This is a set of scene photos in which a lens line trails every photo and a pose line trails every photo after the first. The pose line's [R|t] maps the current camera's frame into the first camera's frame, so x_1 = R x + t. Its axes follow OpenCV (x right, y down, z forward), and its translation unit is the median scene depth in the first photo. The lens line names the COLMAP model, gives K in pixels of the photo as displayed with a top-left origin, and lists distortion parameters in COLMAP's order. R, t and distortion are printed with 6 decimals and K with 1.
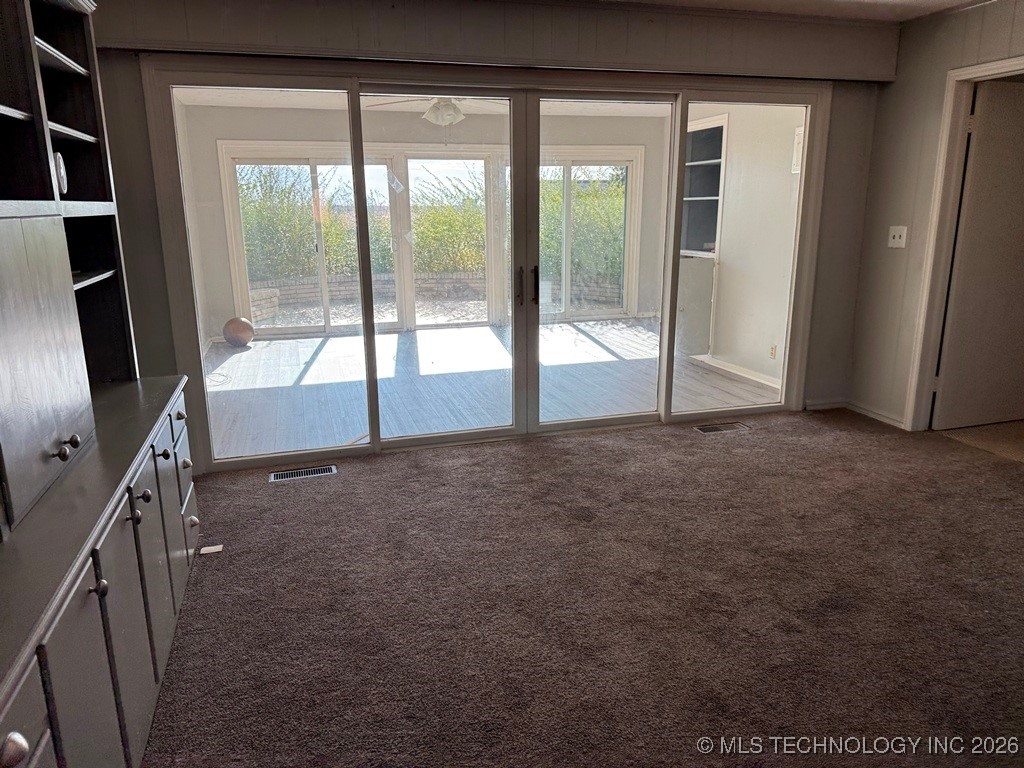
lens RADIAL K [[724.9, 0, 511.1], [0, 724.9, 383.4], [0, 0, 1]] dist [0.075375, -0.064777]
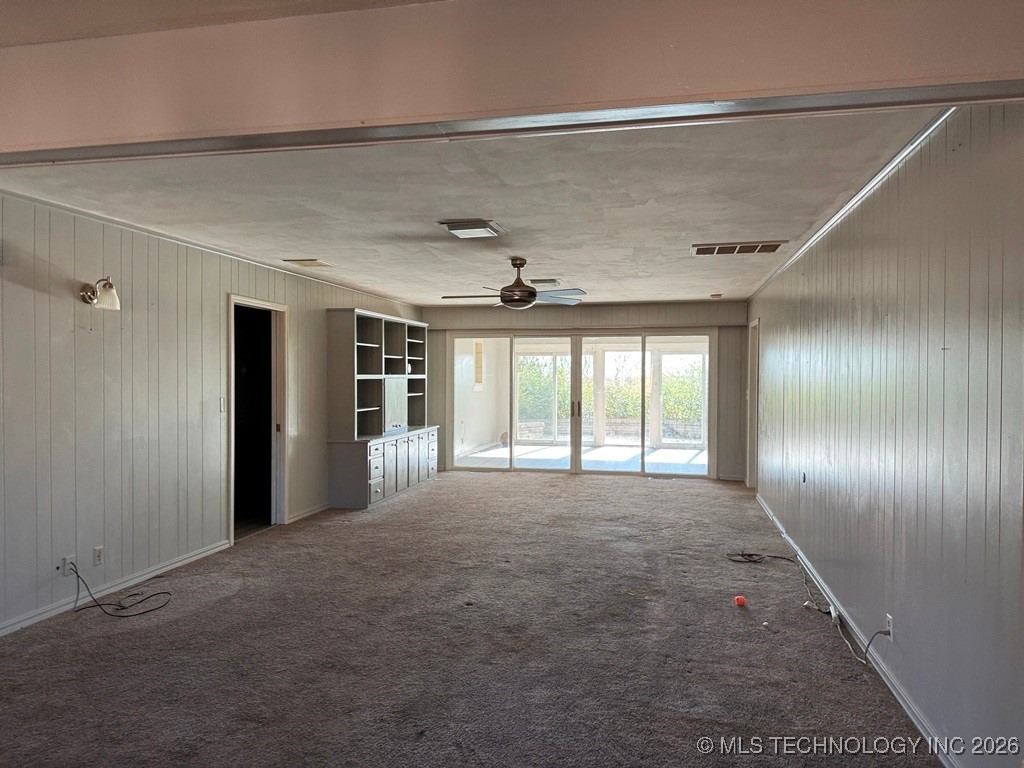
lens RADIAL K [[716.2, 0, 514.6], [0, 716.2, 384.4], [0, 0, 1]] dist [0.044792, -0.067936]
pose [[0.878720, 0.018404, -0.476983, 0.971403], [-0.126041, 0.972737, -0.194668, 0.272769], [0.460396, 0.231178, 0.857083, -1.145578]]
